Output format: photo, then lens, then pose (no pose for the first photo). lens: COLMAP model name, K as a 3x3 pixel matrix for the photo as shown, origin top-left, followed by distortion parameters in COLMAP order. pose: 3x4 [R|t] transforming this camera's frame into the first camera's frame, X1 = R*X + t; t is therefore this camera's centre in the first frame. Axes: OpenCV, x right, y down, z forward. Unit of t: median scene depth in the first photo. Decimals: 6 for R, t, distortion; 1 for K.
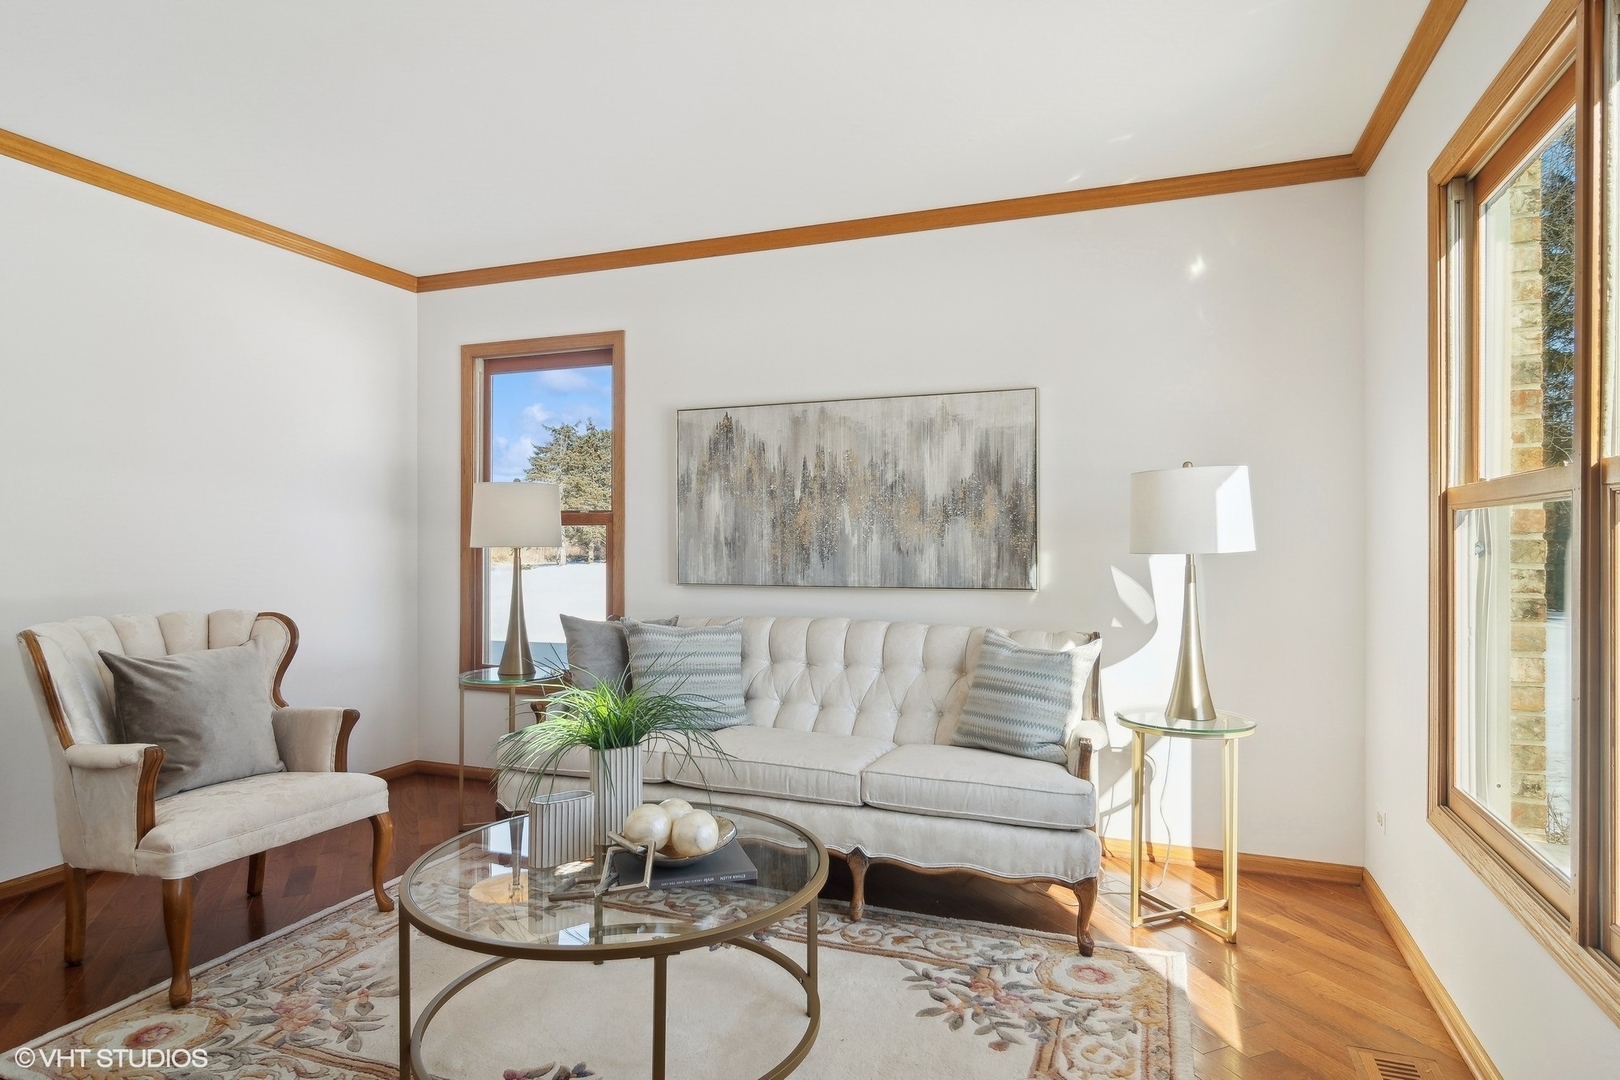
lens RADIAL K [[908.8, 0, 811.6], [0, 908.8, 531.2], [0, 0, 1]] dist [0.000827, 0.001419]
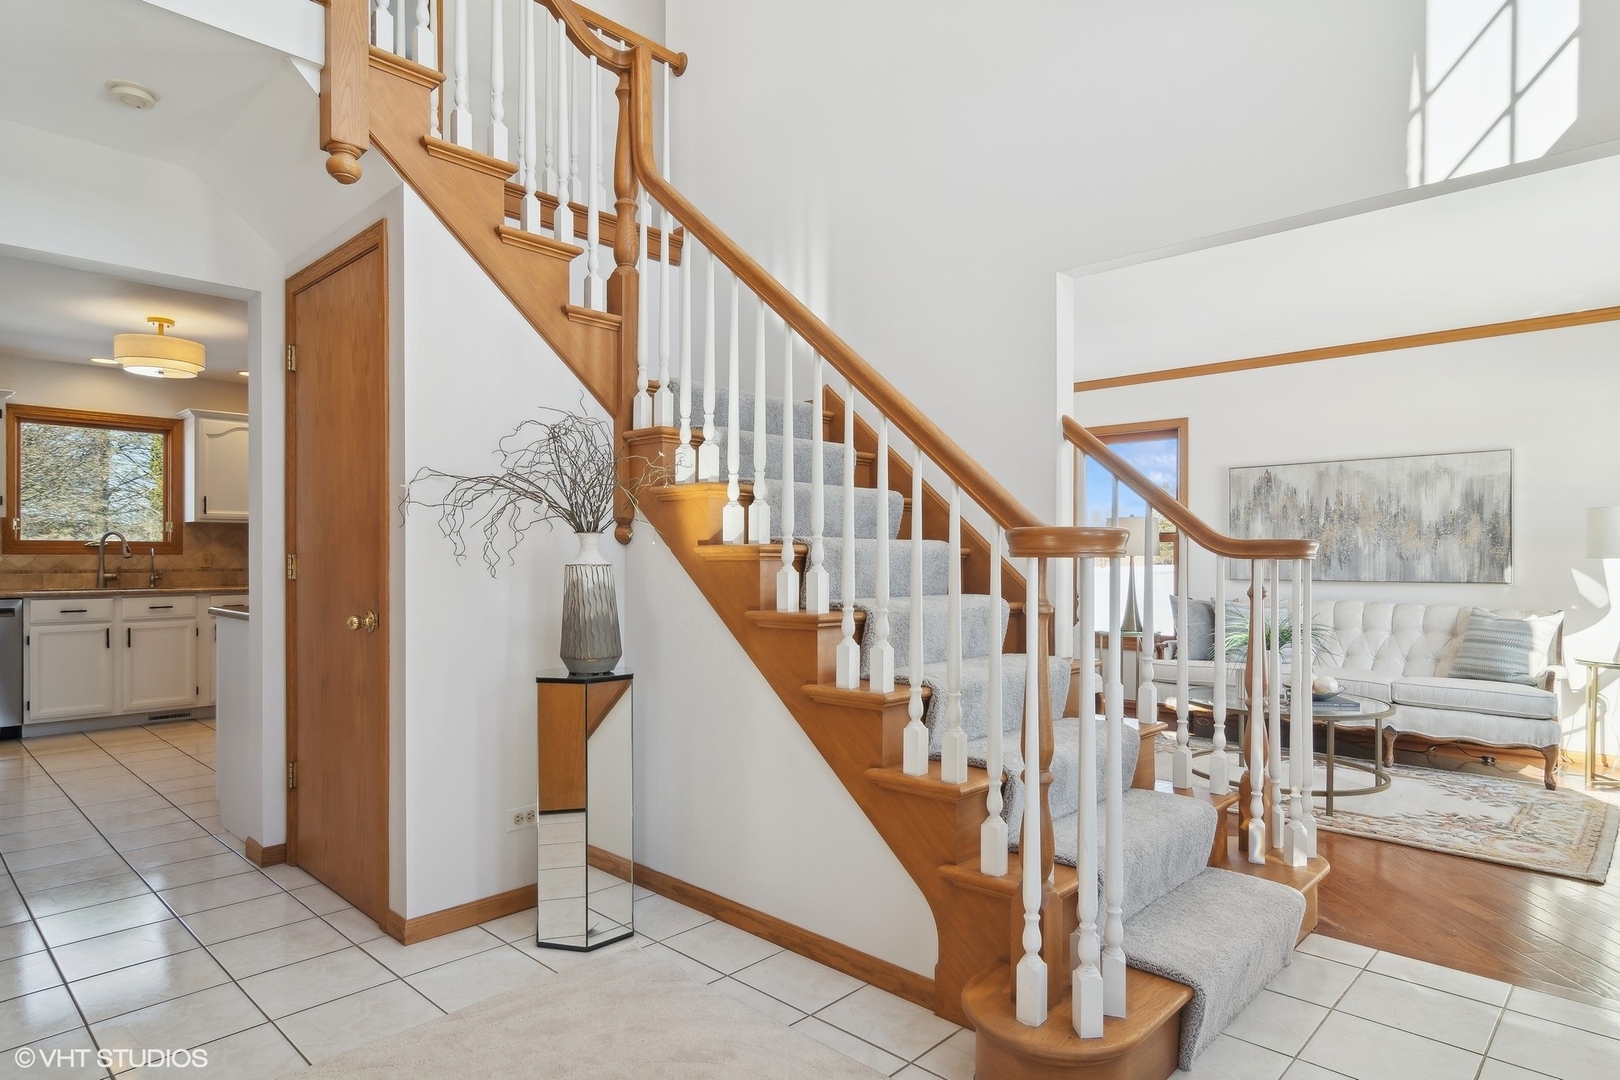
lens RADIAL K [[908.8, 0, 816.3], [0, 908.8, 557.4], [0, 0, 1]] dist [0.000827, 0.001419]
pose [[0.926227, 0.001446, -0.376963, -0.246693], [0.002279, 0.999953, 0.009435, 0.004363], [0.376959, -0.009598, 0.926180, -0.816613]]
